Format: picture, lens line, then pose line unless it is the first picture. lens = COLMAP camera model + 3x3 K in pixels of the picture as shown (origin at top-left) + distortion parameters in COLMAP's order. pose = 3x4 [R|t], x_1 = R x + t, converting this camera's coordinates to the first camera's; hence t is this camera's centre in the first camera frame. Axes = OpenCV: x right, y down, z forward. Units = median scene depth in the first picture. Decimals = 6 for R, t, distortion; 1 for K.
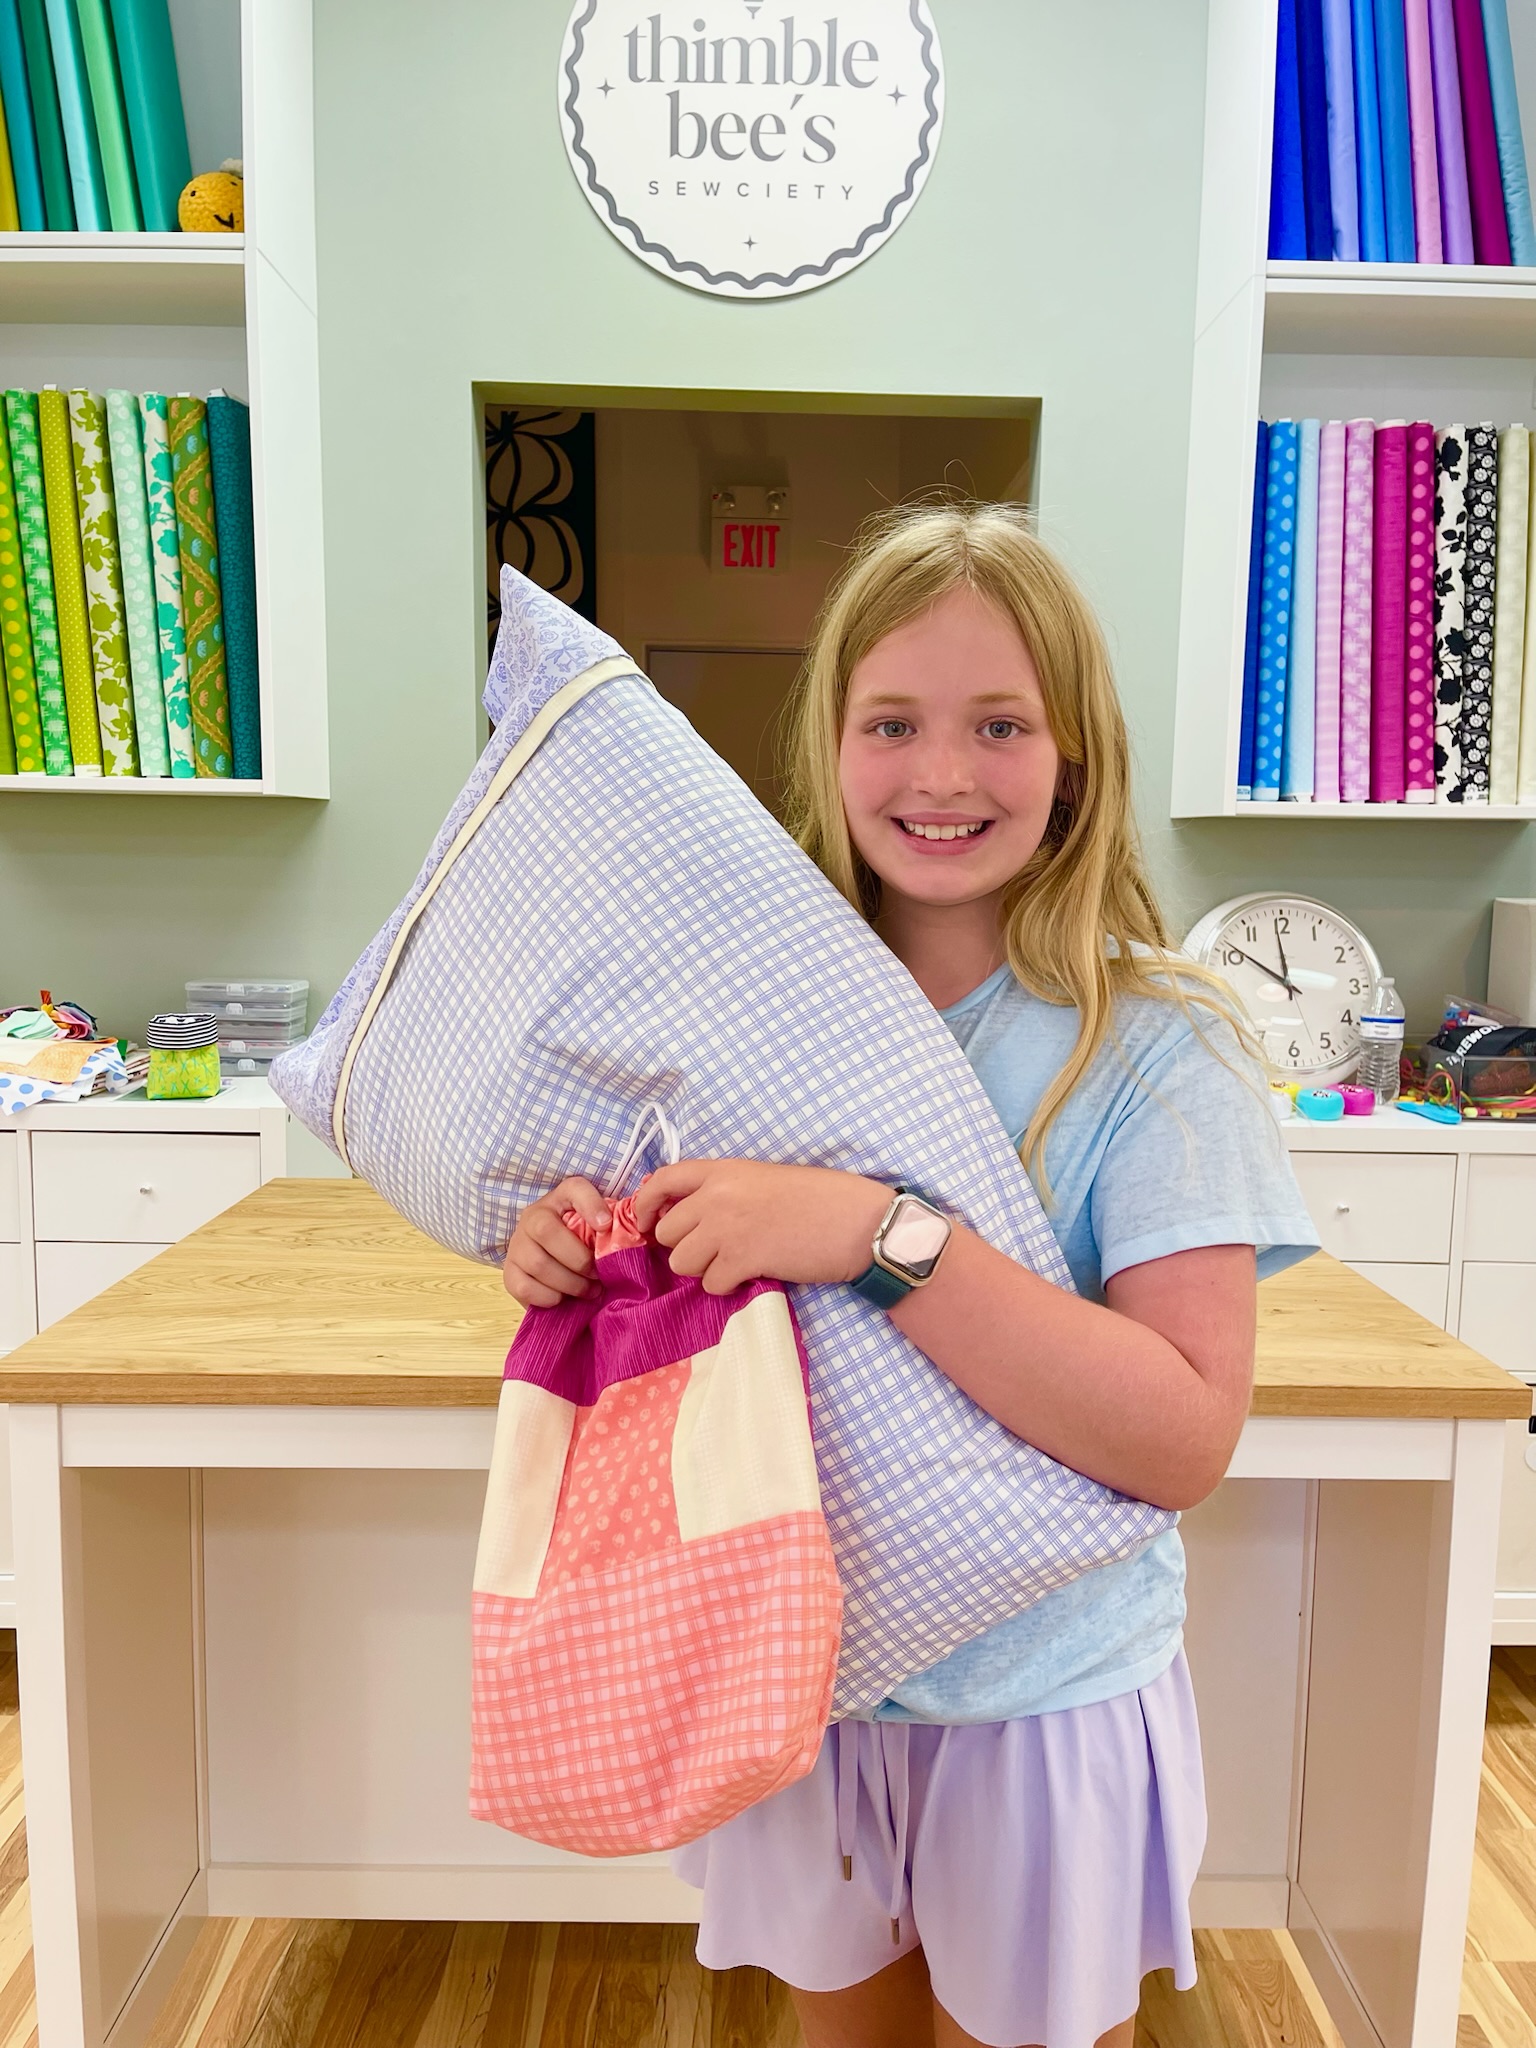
lens RADIAL K [[1470.9, 0, 784.2], [0, 1470.9, 1023.4], [0, 0, 1]] dist [0.086253, -0.100344]
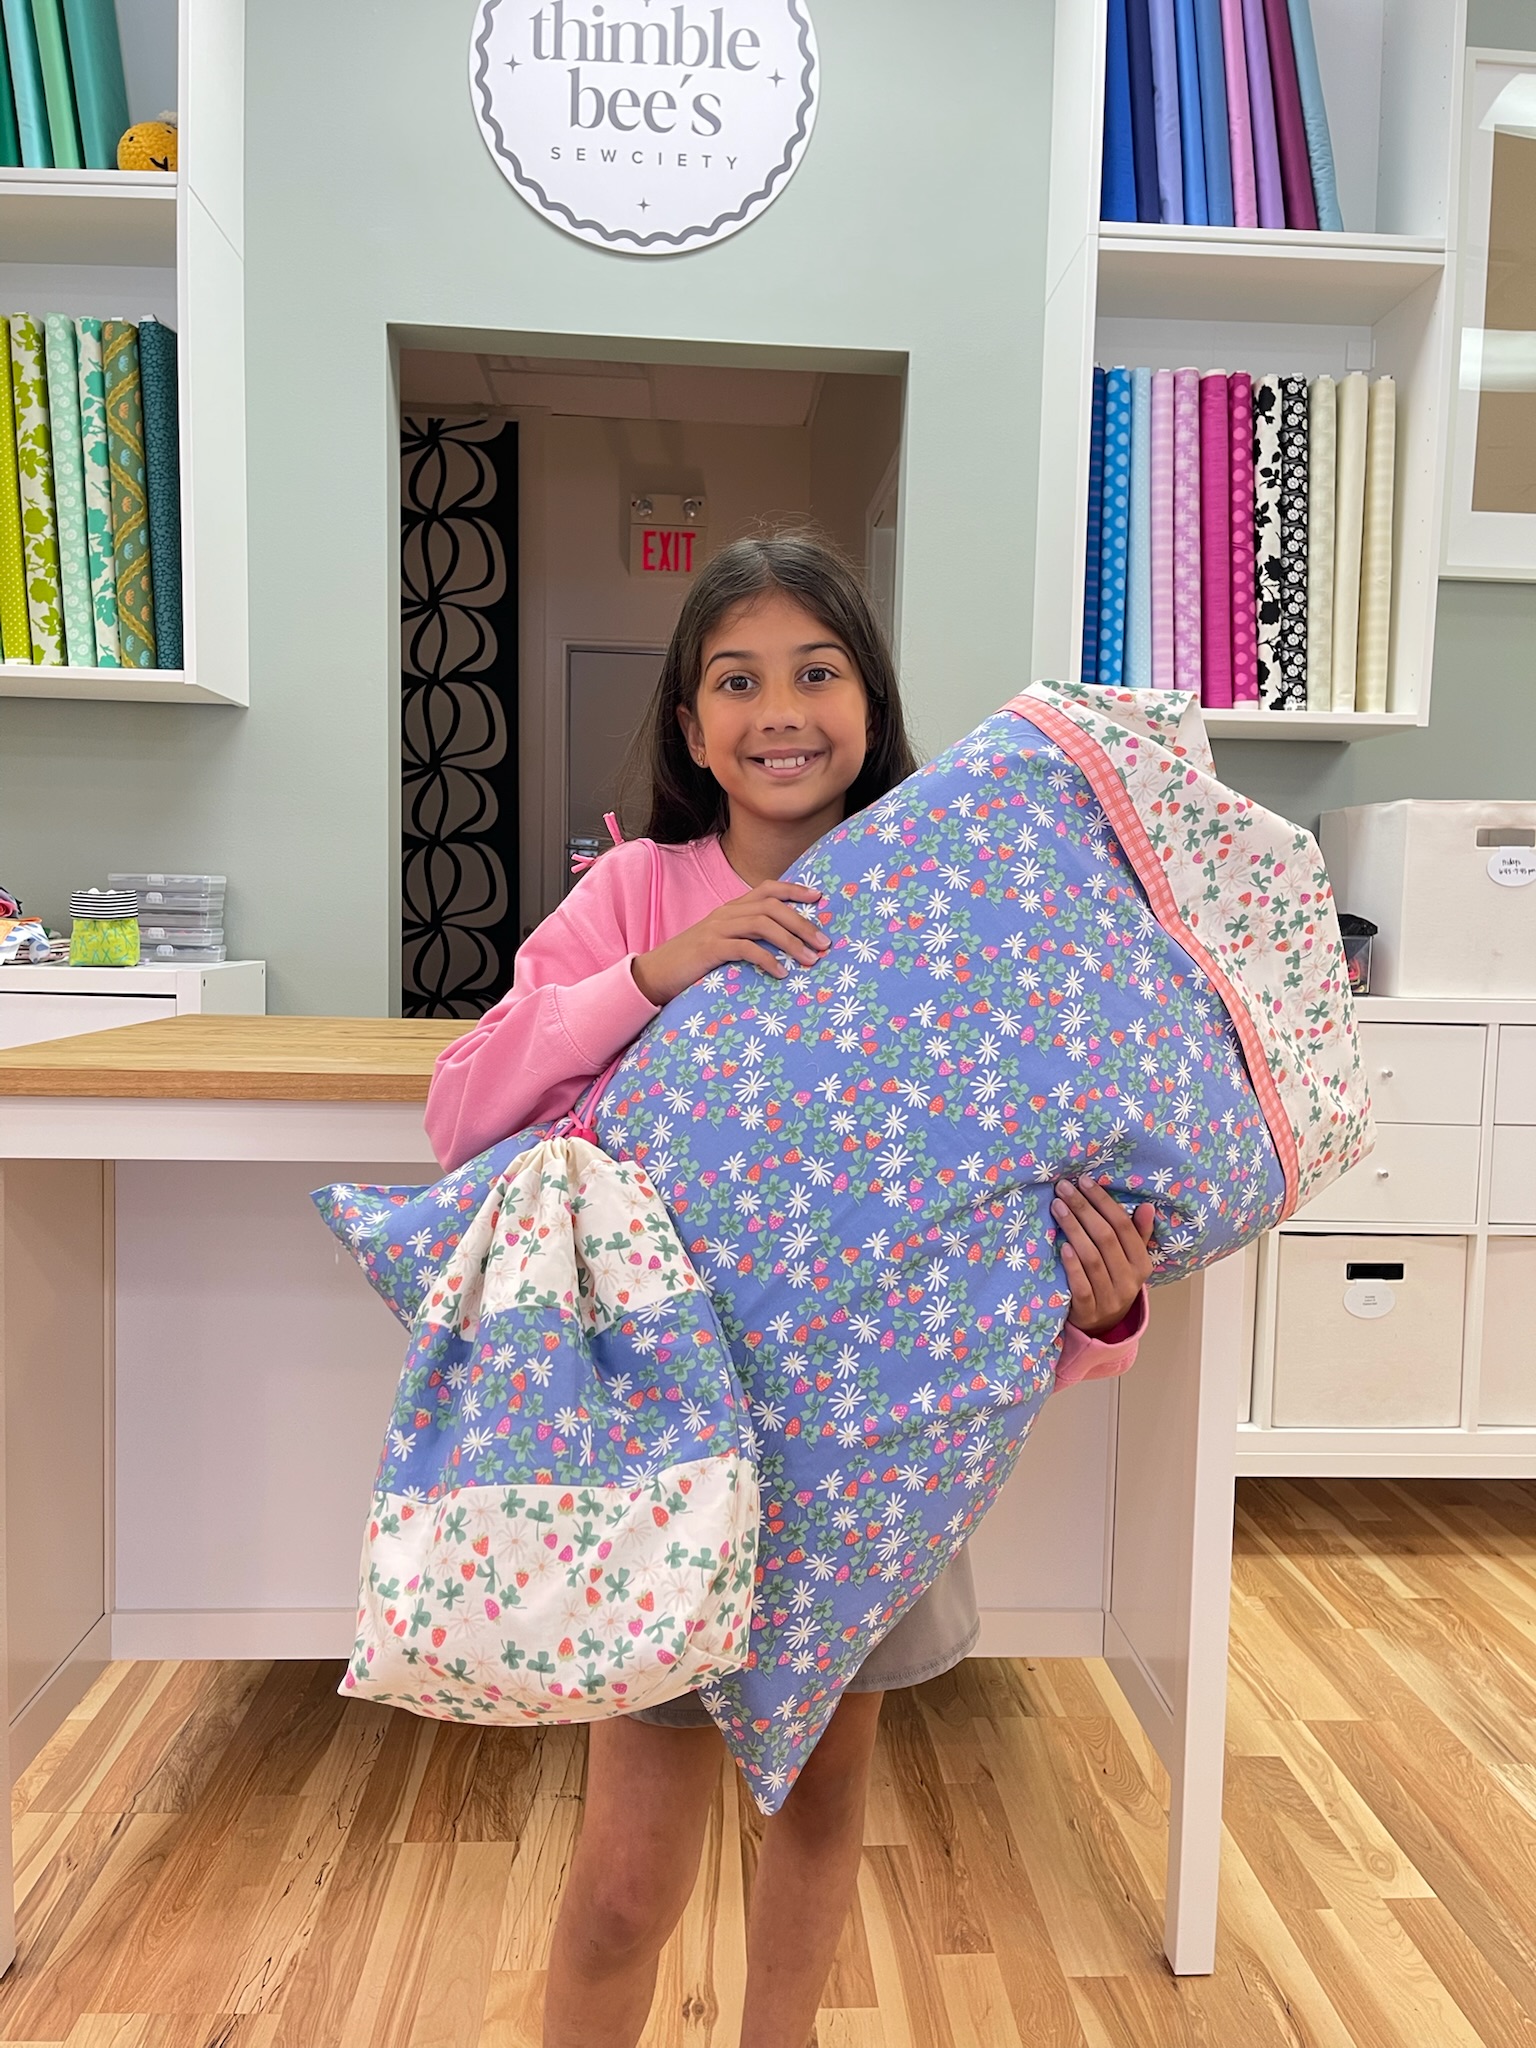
lens RADIAL K [[1470.9, 0, 784.2], [0, 1470.9, 1023.4], [0, 0, 1]] dist [0.086253, -0.100344]
pose [[0.999062, 0.003116, 0.043194, 0.036679], [-0.001291, 0.999108, -0.042217, 0.133253], [-0.043287, 0.042121, 0.998174, -0.083259]]
